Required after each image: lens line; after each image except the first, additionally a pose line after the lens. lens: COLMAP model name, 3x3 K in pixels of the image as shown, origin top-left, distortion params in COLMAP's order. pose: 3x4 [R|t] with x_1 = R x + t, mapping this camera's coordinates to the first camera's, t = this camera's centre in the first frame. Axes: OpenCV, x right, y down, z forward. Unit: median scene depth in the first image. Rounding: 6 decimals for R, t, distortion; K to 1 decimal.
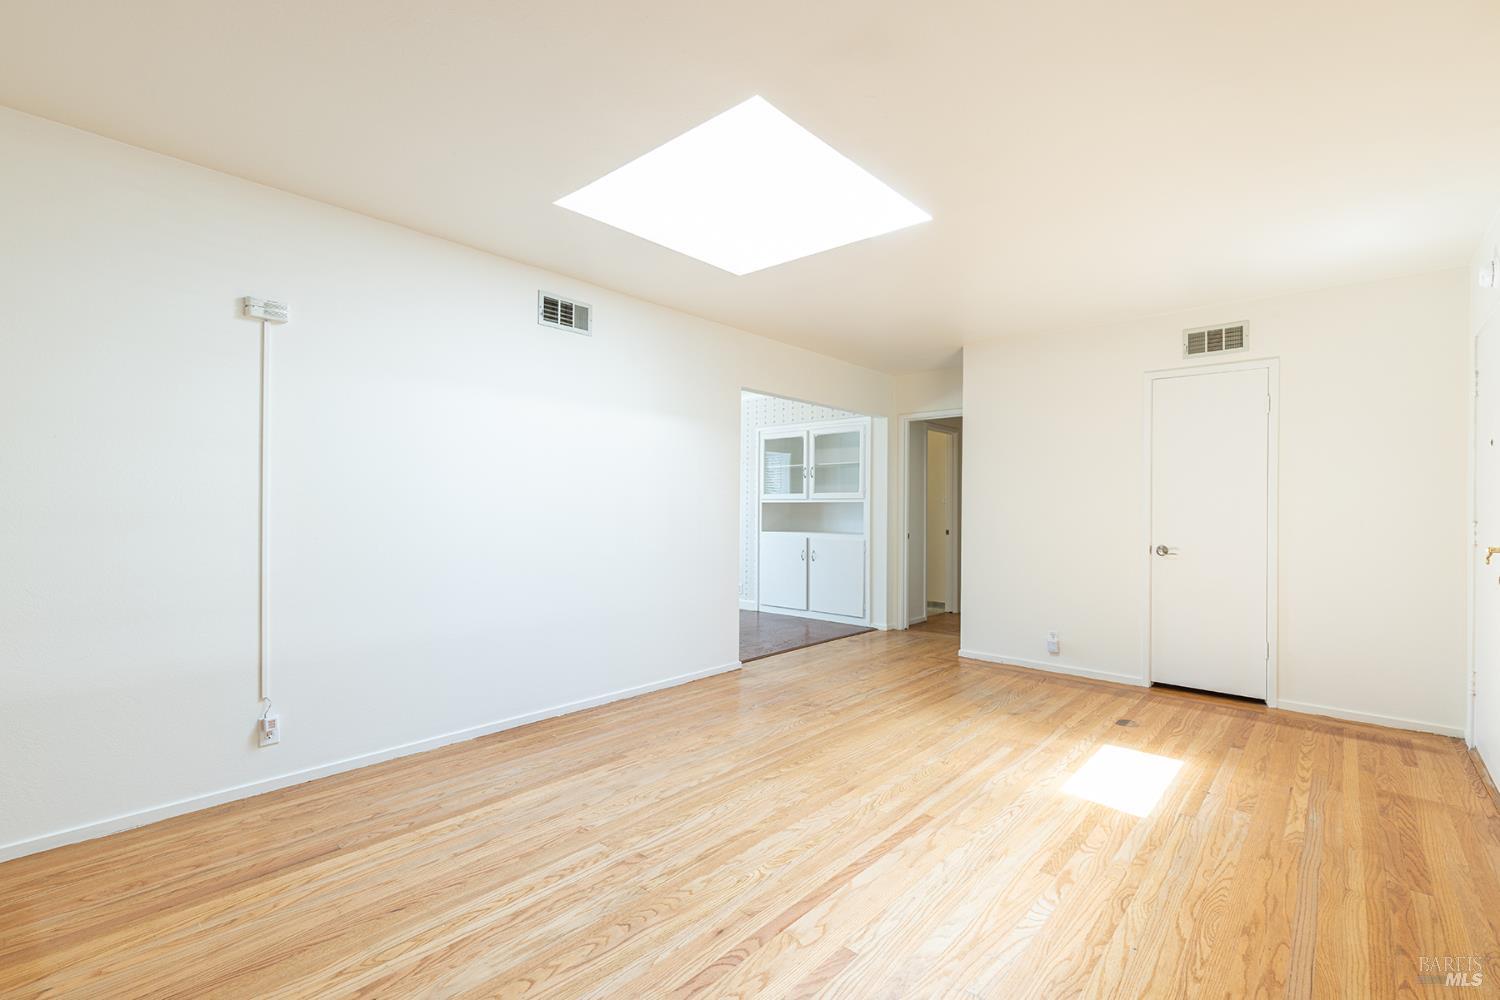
lens RADIAL K [[674.2, 0, 751.6], [0, 674.2, 501.1], [0, 0, 1]] dist [0.007418, 0.000058]
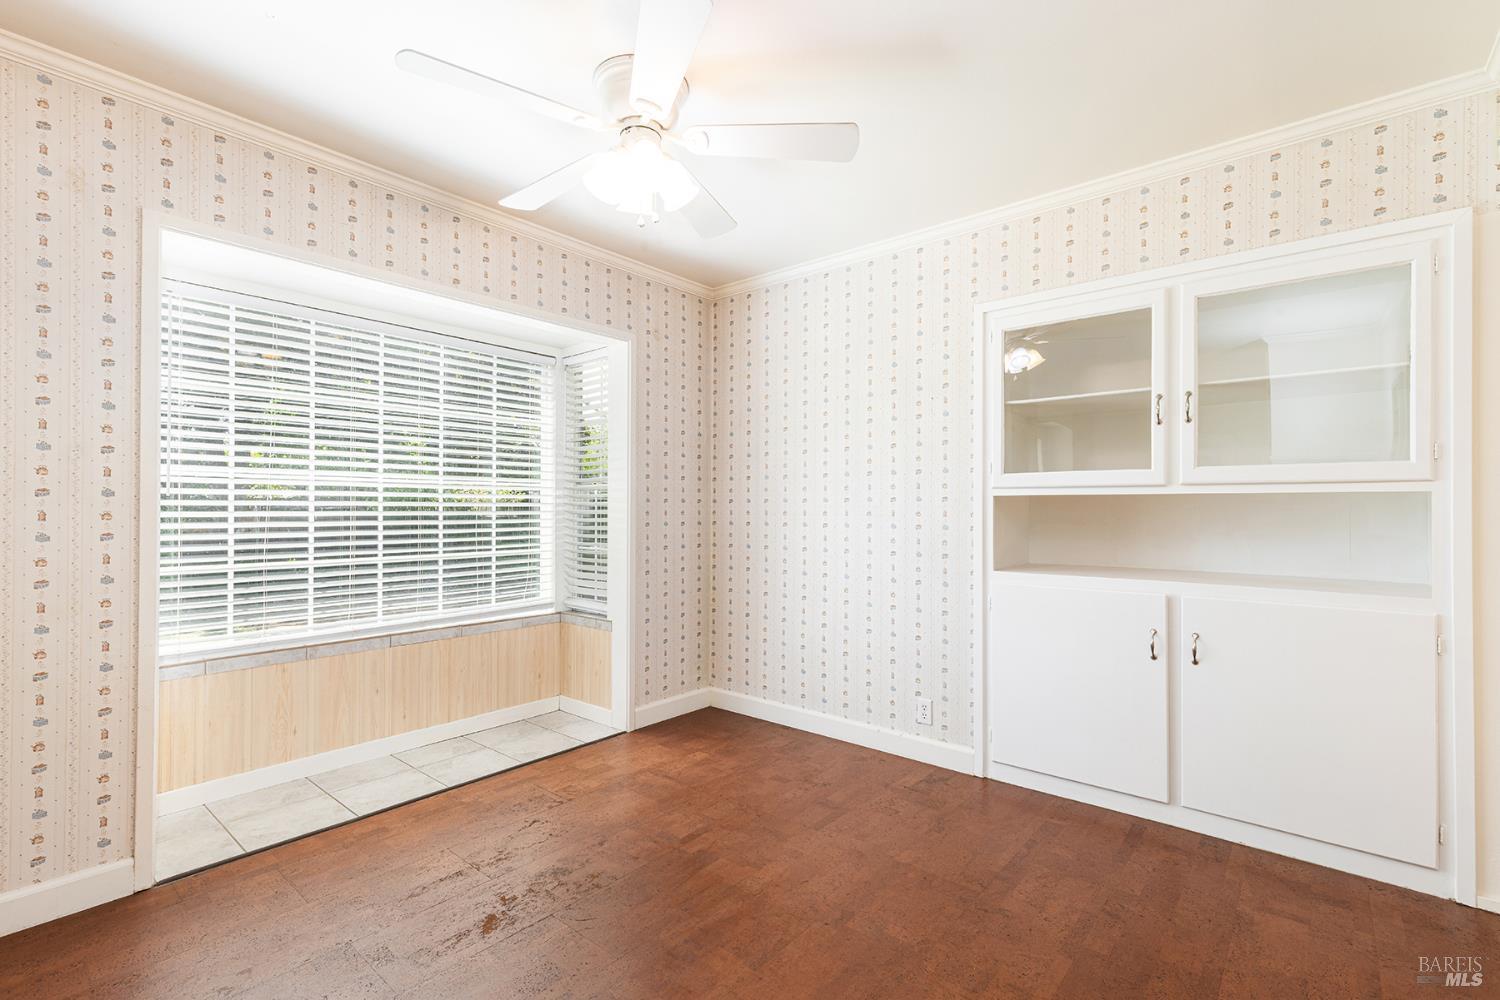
lens RADIAL K [[674.2, 0, 743.7], [0, 674.2, 502.2], [0, 0, 1]] dist [0.007418, 0.000058]
pose [[0.999427, -0.003877, 0.033631, -0.316740], [0.003829, 0.999992, 0.001491, 0.010093], [-0.033636, -0.001361, 0.999433, 1.397922]]
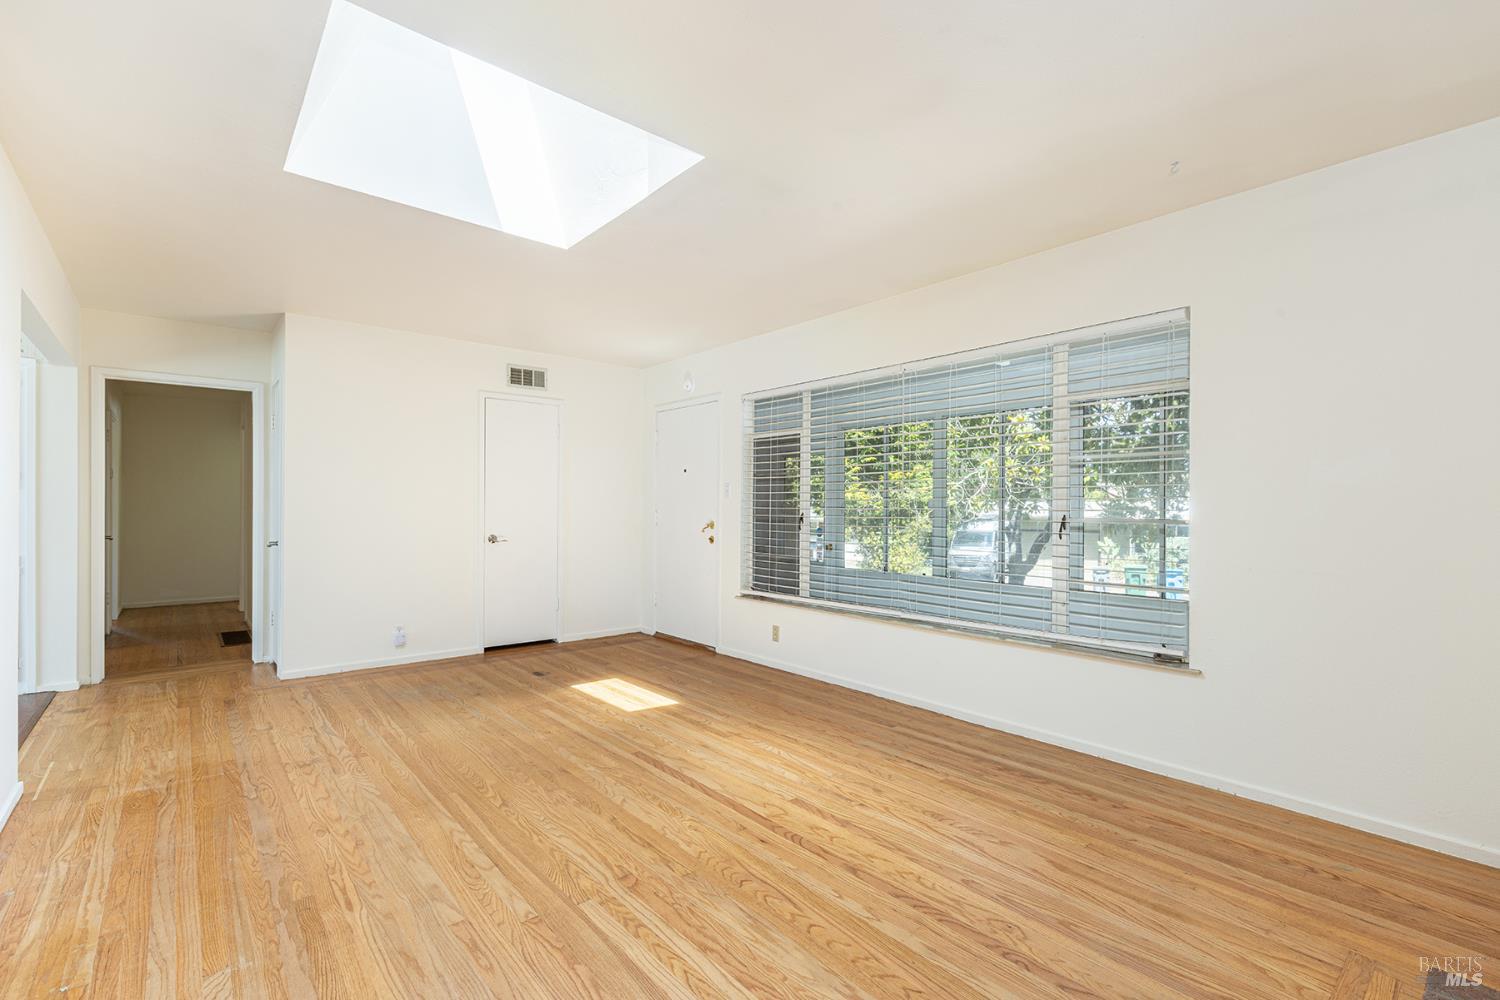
lens RADIAL K [[674.2, 0, 762.9], [0, 674.2, 502.2], [0, 0, 1]] dist [0.007418, 0.000058]
pose [[0.133554, -0.000575, 0.991041, -0.733913], [-0.009120, 0.999957, 0.001810, -0.001085], [-0.991000, -0.009280, 0.133543, 0.470885]]
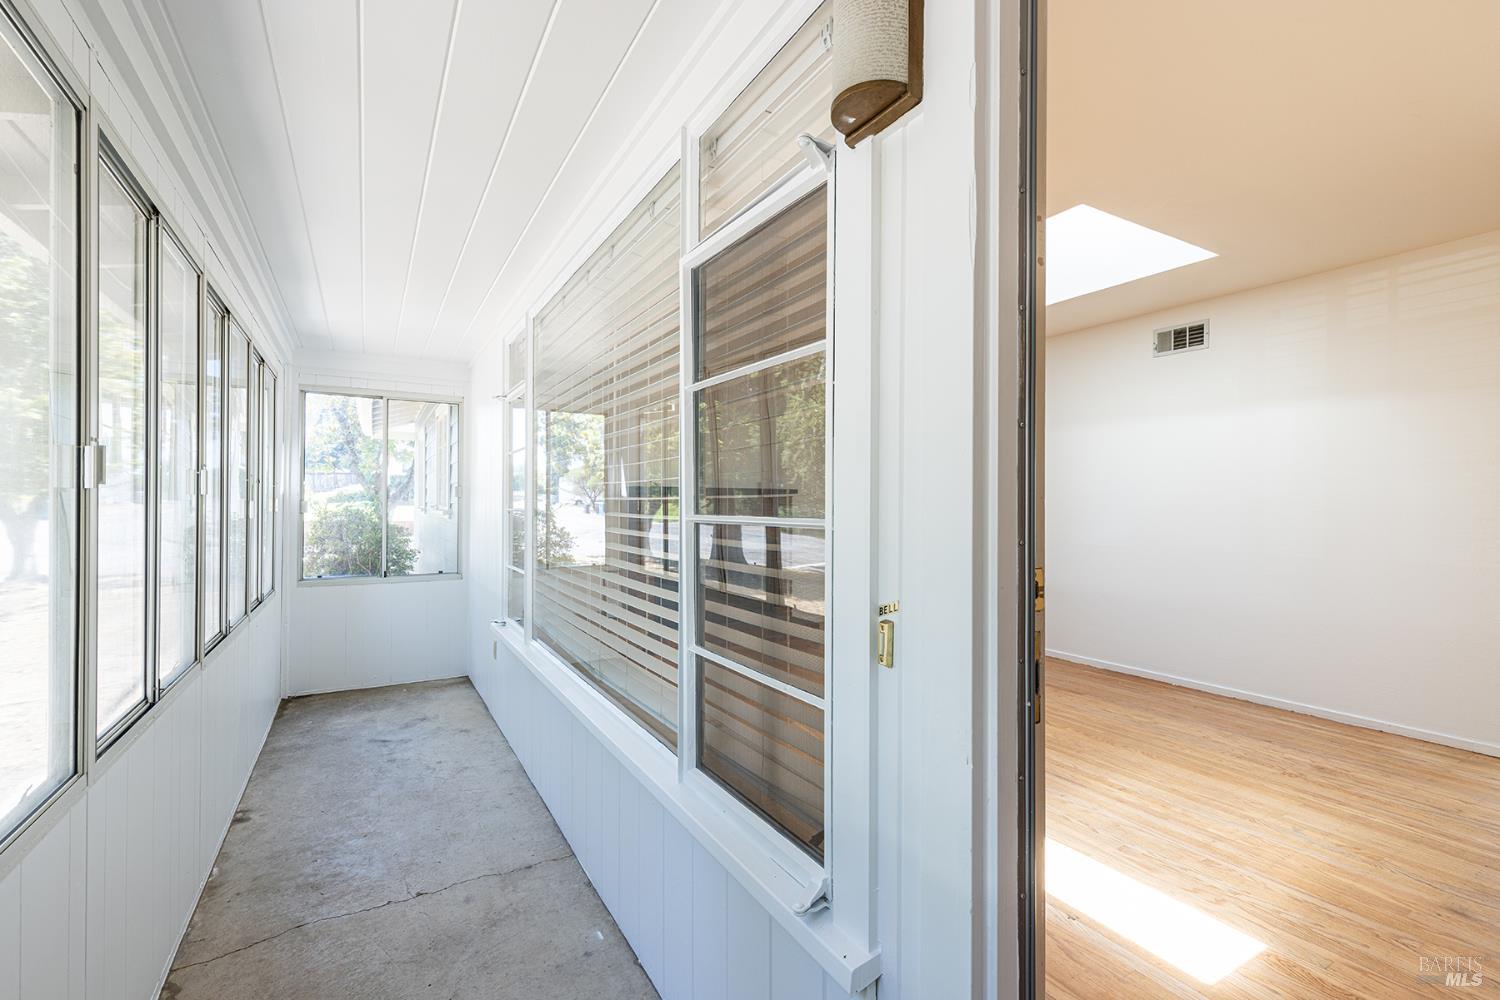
lens RADIAL K [[674.2, 0, 759.5], [0, 674.2, 508.9], [0, 0, 1]] dist [0.007418, 0.000058]
pose [[-0.310870, -0.005357, -0.950437, 1.205345], [-0.000933, 0.999985, -0.005331, 0.023328], [0.950452, -0.000770, -0.310870, 0.778794]]
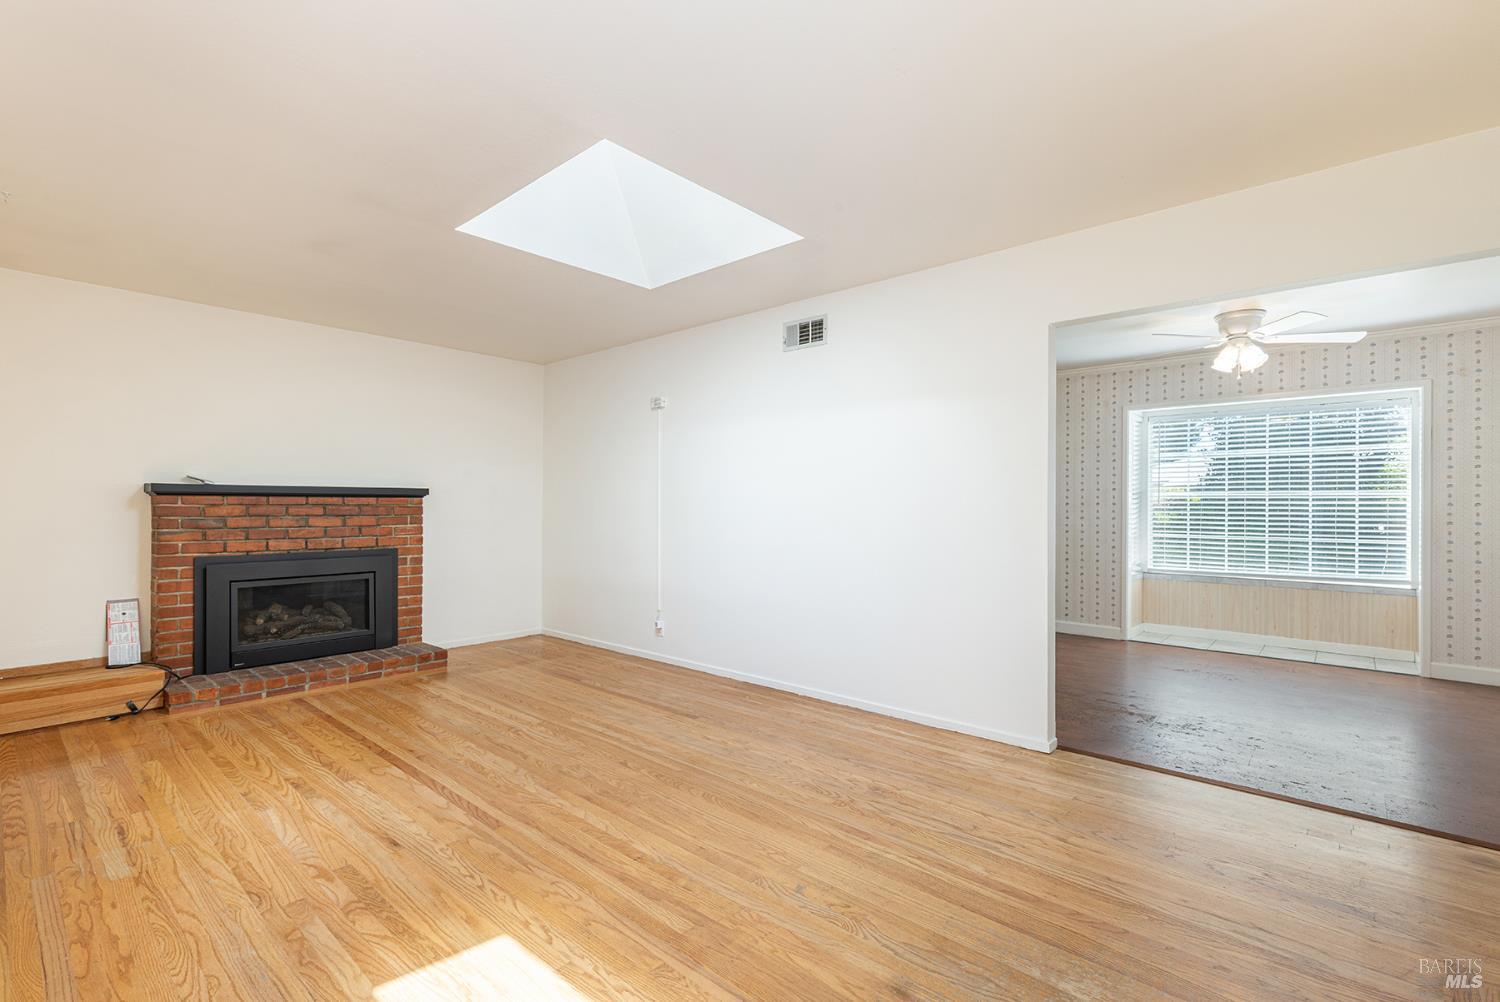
lens RADIAL K [[674.2, 0, 762.5], [0, 674.2, 507.7], [0, 0, 1]] dist [0.007418, 0.000058]
pose [[0.003937, -0.005669, -0.999976, 0.953196], [0.004364, 0.999975, -0.005652, 0.016222], [0.999983, -0.004341, 0.003962, 1.068090]]
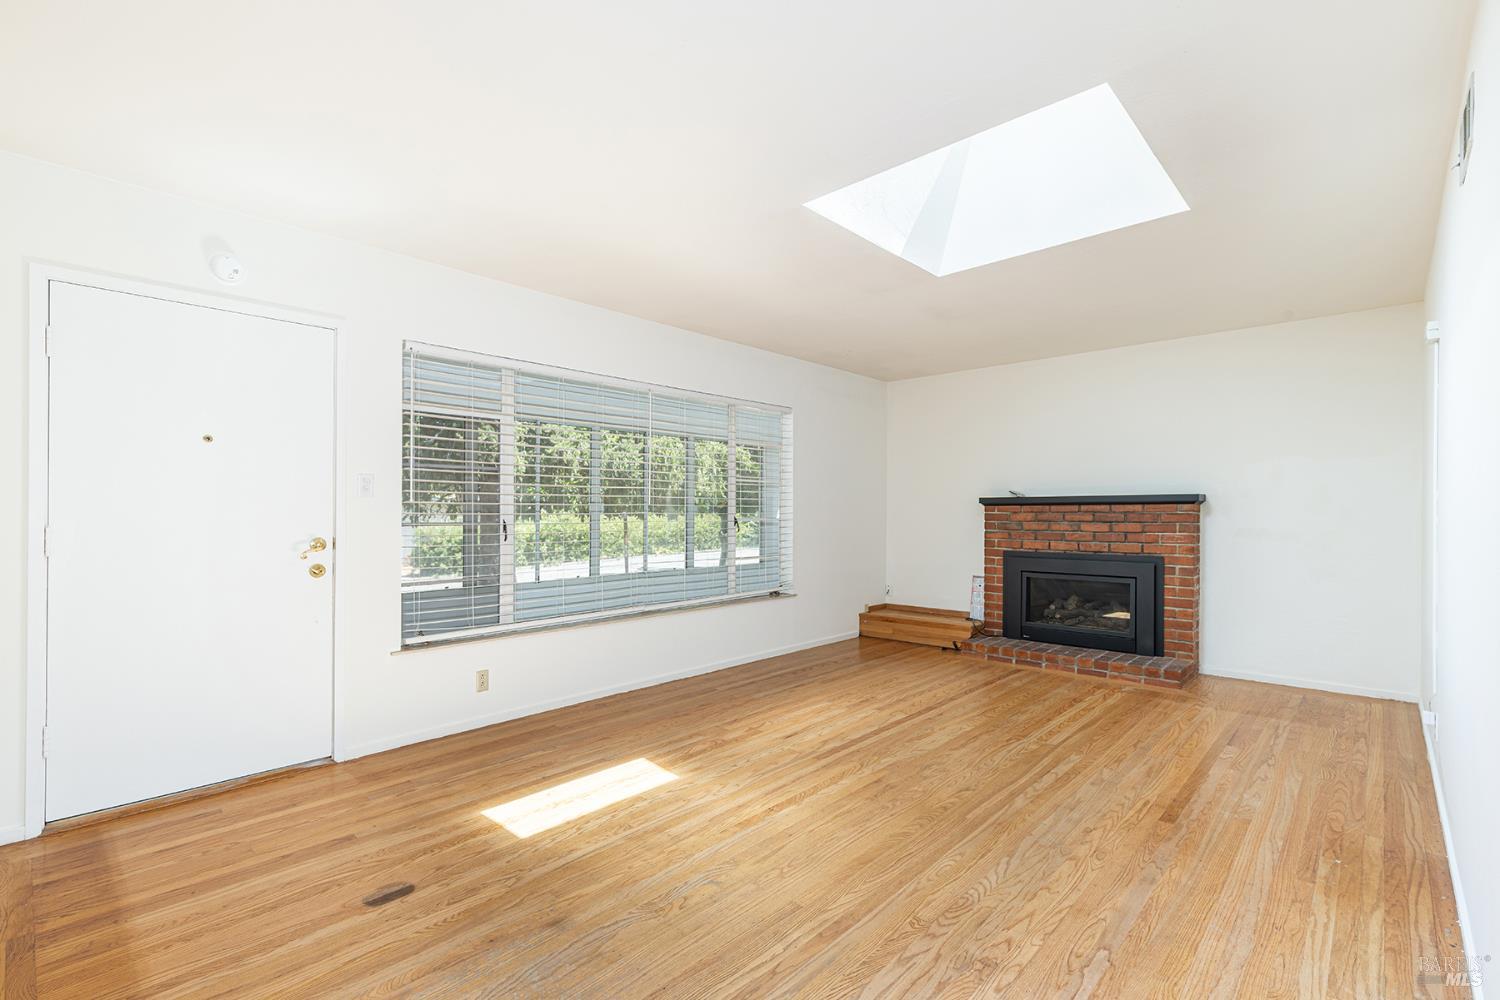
lens RADIAL K [[674.2, 0, 754.6], [0, 674.2, 498.9], [0, 0, 1]] dist [0.007418, 0.000058]
pose [[-0.999684, -0.007968, 0.023841, 0.273905], [-0.008611, 0.999598, -0.027006, 0.017204], [-0.023616, -0.027203, -0.999351, 1.758123]]
